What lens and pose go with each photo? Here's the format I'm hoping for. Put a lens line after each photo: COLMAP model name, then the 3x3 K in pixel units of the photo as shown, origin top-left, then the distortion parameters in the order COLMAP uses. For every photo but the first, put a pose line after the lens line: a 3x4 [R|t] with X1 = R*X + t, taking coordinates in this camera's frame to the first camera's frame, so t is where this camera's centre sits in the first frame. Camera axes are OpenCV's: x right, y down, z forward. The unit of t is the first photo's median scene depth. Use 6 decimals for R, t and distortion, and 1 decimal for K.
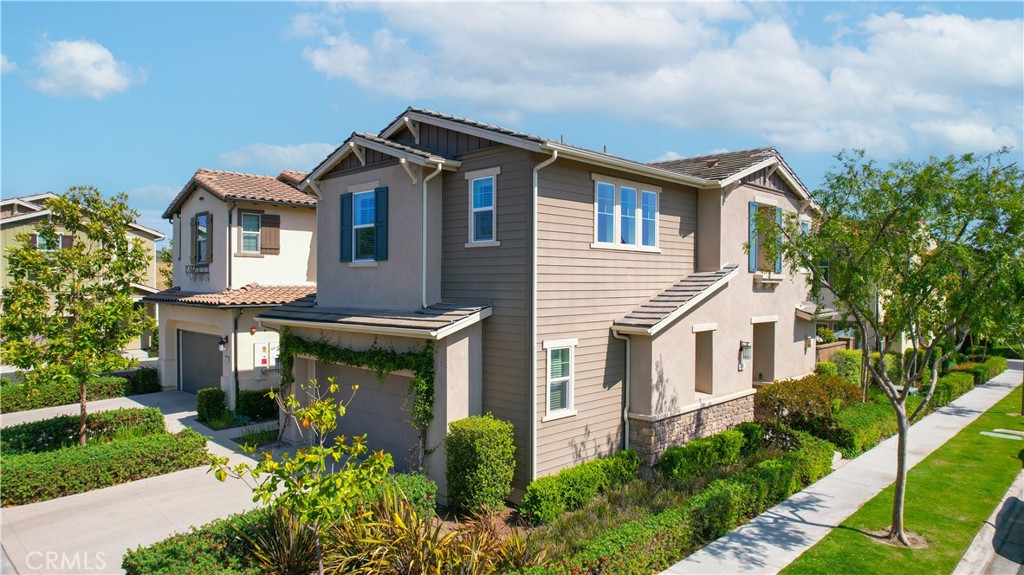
lens RADIAL K [[662.3, 0, 512.7], [0, 662.3, 286.2], [0, 0, 1]] dist [-0.062105, 0.013169]
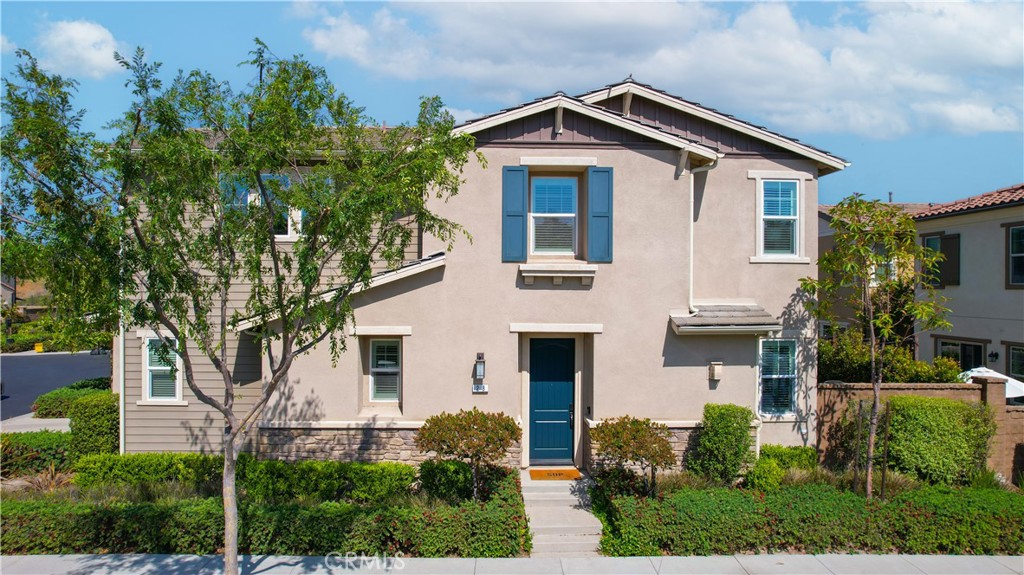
lens RADIAL K [[662.3, 0, 482.5], [0, 662.3, 295.3], [0, 0, 1]] dist [-0.062105, 0.013169]
pose [[0.713408, 0.012924, -0.700630, 1.056912], [-0.005768, 0.999904, 0.012571, 0.007397], [0.700725, -0.004927, 0.713414, 0.554713]]
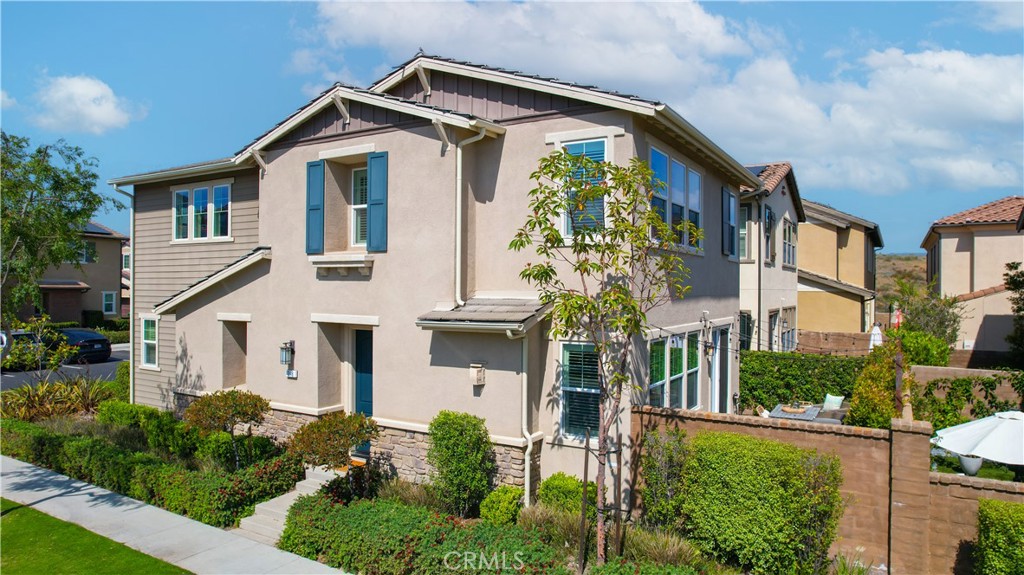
lens RADIAL K [[662.3, 0, 506.4], [0, 662.3, 286.9], [0, 0, 1]] dist [-0.062105, 0.013169]
pose [[0.224032, 0.007192, -0.974555, 1.421167], [-0.003739, 0.999972, 0.006520, 0.012464], [0.974575, 0.002183, 0.224053, 1.287697]]
